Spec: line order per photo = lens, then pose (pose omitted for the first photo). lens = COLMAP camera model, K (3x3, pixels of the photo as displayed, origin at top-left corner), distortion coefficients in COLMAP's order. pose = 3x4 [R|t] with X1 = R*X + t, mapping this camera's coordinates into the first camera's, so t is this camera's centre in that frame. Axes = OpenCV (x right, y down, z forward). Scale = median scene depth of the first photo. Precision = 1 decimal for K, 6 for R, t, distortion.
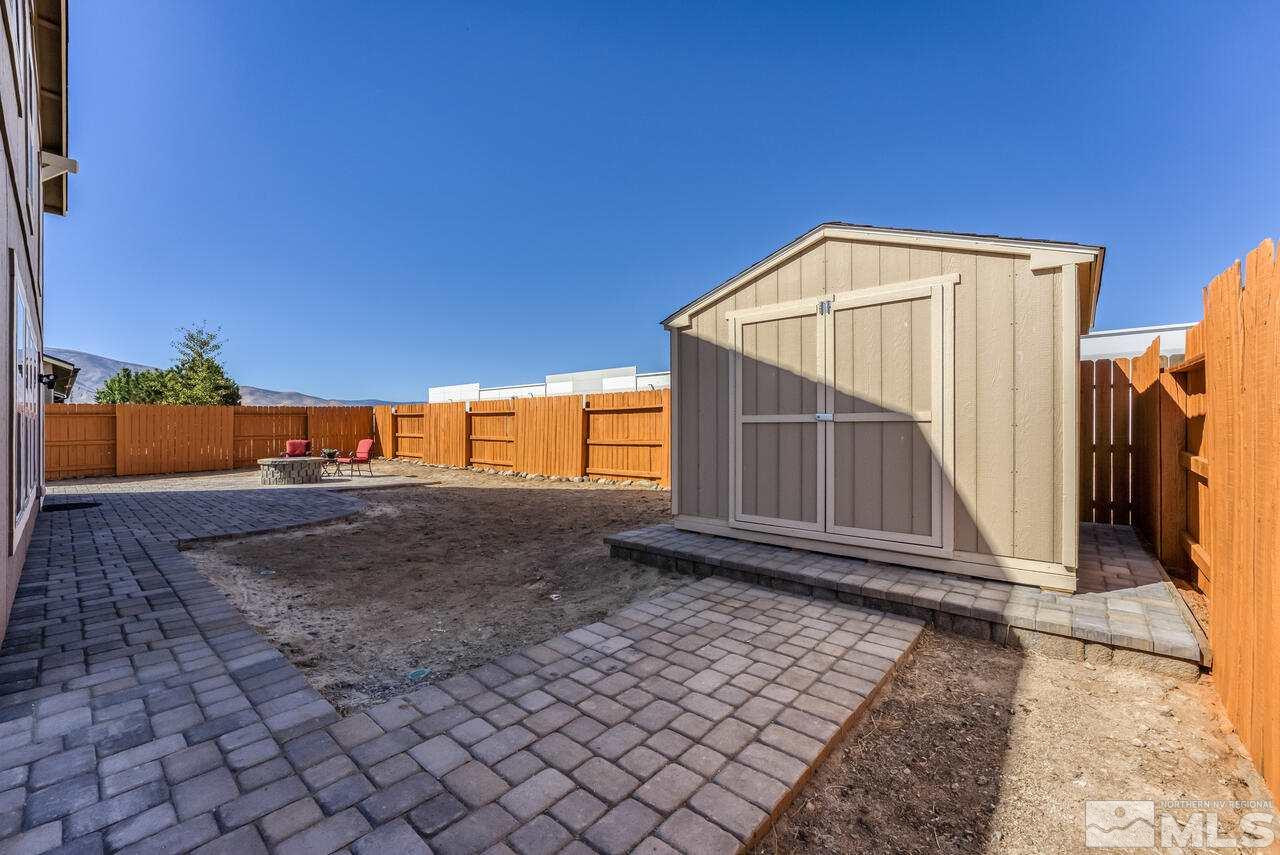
lens RADIAL K [[510.5, 0, 636.6], [0, 510.5, 429.1], [0, 0, 1]] dist [-0.003515, -0.000022]
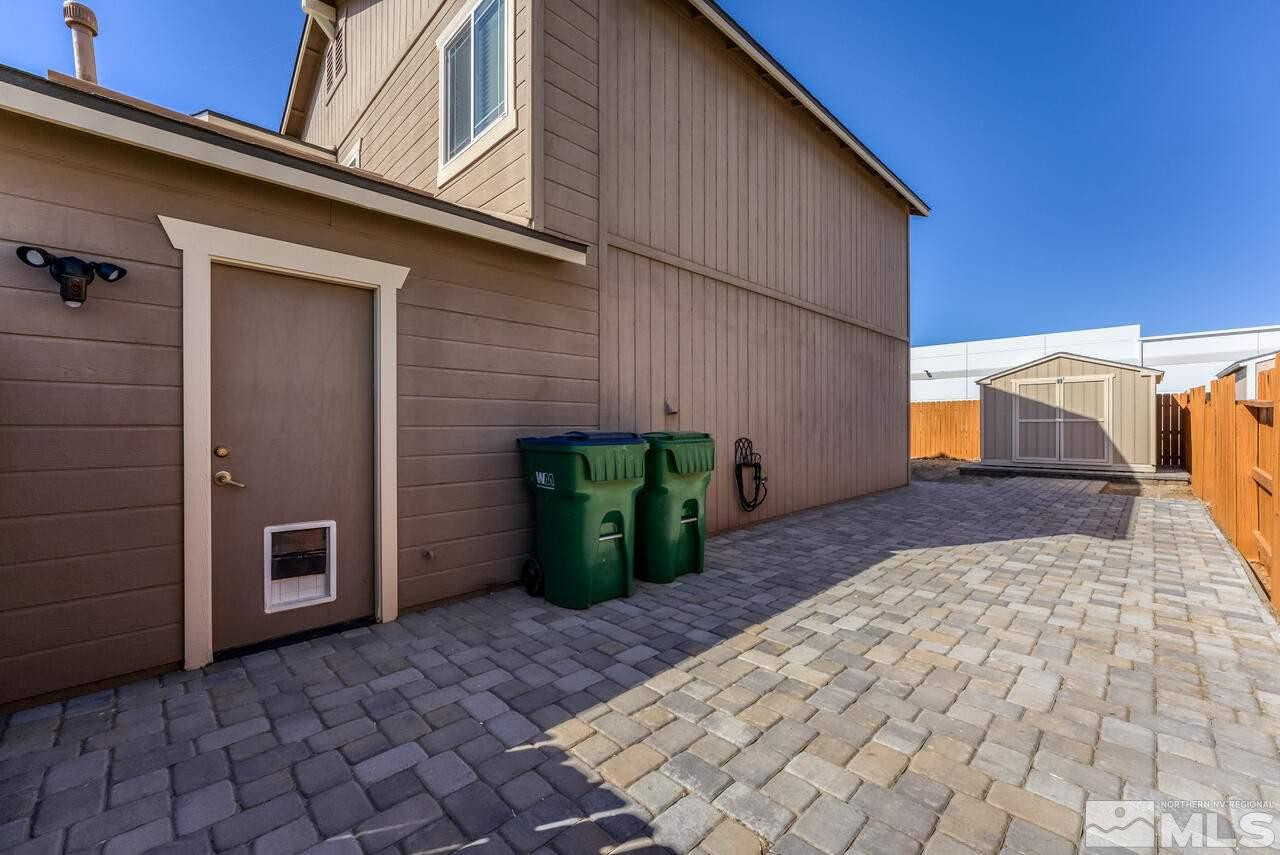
lens RADIAL K [[510.5, 0, 642.5], [0, 510.5, 427.8], [0, 0, 1]] dist [-0.003515, -0.000022]
pose [[0.997382, -0.003512, -0.072221, -1.738141], [0.003915, 0.999978, 0.005441, -0.006371], [0.072200, -0.005710, 0.997374, -1.986714]]
